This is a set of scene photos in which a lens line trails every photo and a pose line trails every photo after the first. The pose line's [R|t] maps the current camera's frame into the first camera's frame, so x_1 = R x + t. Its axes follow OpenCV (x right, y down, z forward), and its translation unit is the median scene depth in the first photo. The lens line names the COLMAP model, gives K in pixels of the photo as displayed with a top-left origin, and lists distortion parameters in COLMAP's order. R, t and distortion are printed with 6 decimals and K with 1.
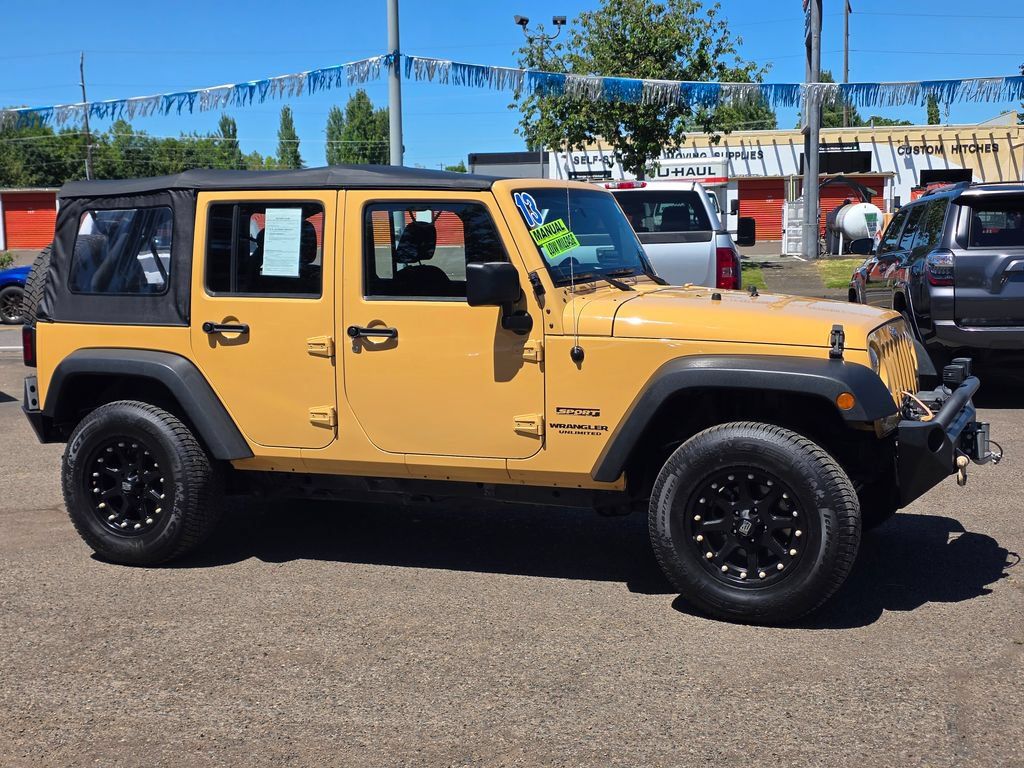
lens RADIAL K [[1372.9, 0, 505.3], [0, 1372.9, 394.5], [0, 0, 1]] dist [0.083634, 0.000000]
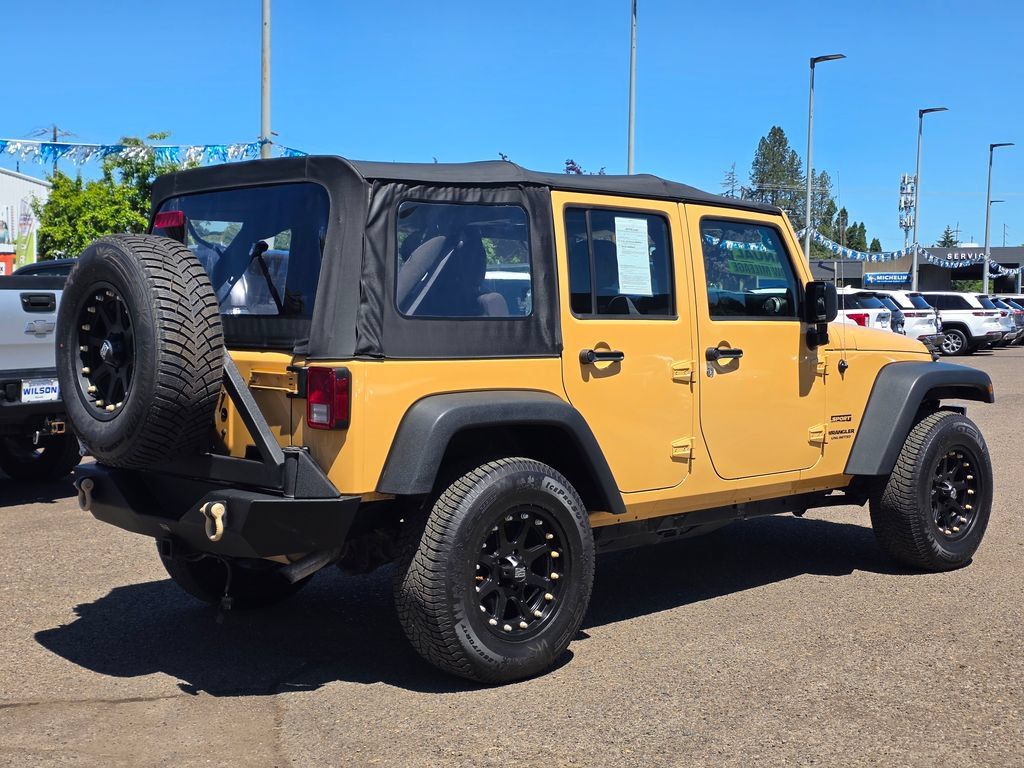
lens RADIAL K [[1372.9, 0, 513.4], [0, 1372.9, 393.3], [0, 0, 1]] dist [0.083634, 0.000000]
pose [[0.396549, -0.039777, 0.917151, -1.016236], [0.102584, 0.994724, -0.001213, -0.031587], [-0.912264, 0.094567, 0.398538, 0.744791]]
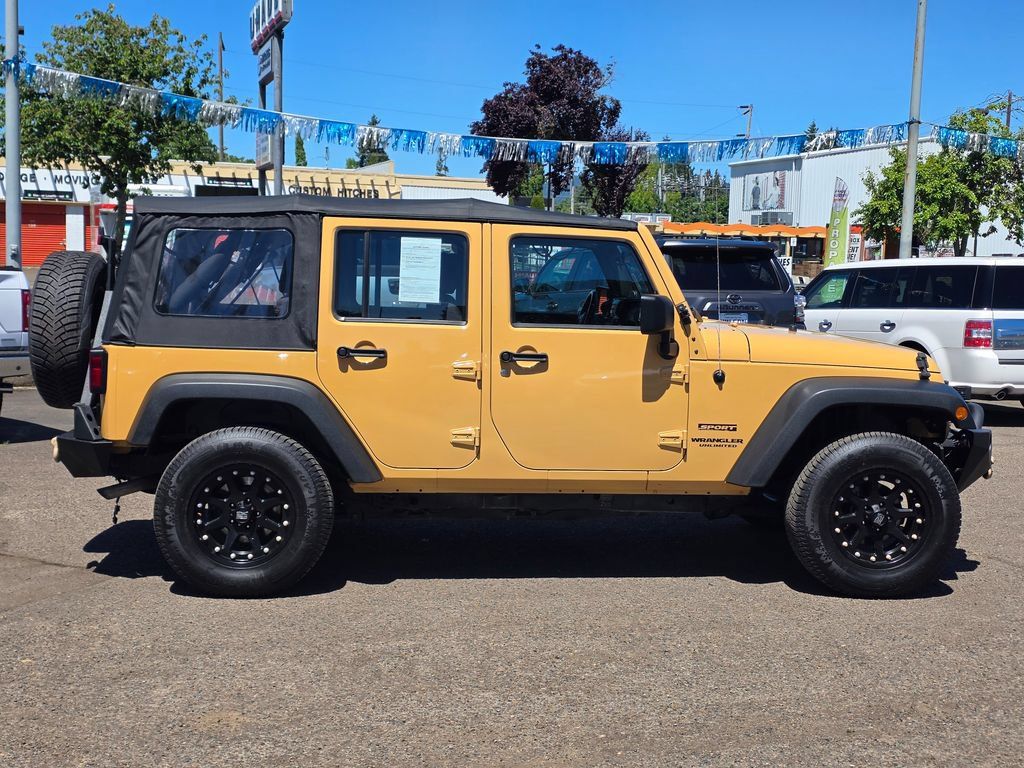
lens RADIAL K [[1372.9, 0, 521.4], [0, 1372.9, 388.9], [0, 0, 1]] dist [0.083634, 0.000000]
pose [[0.887087, -0.005948, 0.461563, -0.582645], [0.018183, 0.999591, -0.022065, 0.002853], [-0.461244, 0.027967, 0.886833, 0.054285]]
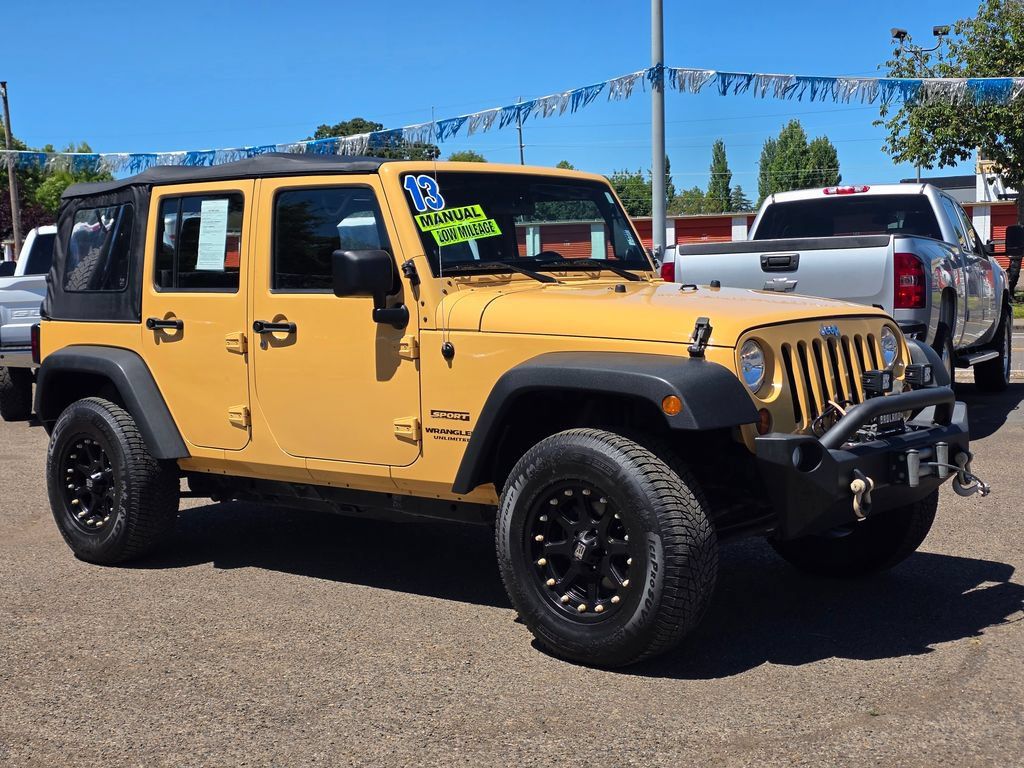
lens RADIAL K [[1372.9, 0, 515.4], [0, 1372.9, 387.4], [0, 0, 1]] dist [0.083634, 0.000000]
pose [[0.952618, 0.019075, -0.303572, 0.343101], [-0.027952, 0.999299, -0.024923, 0.014686], [0.302884, 0.032227, 0.952482, 0.148223]]
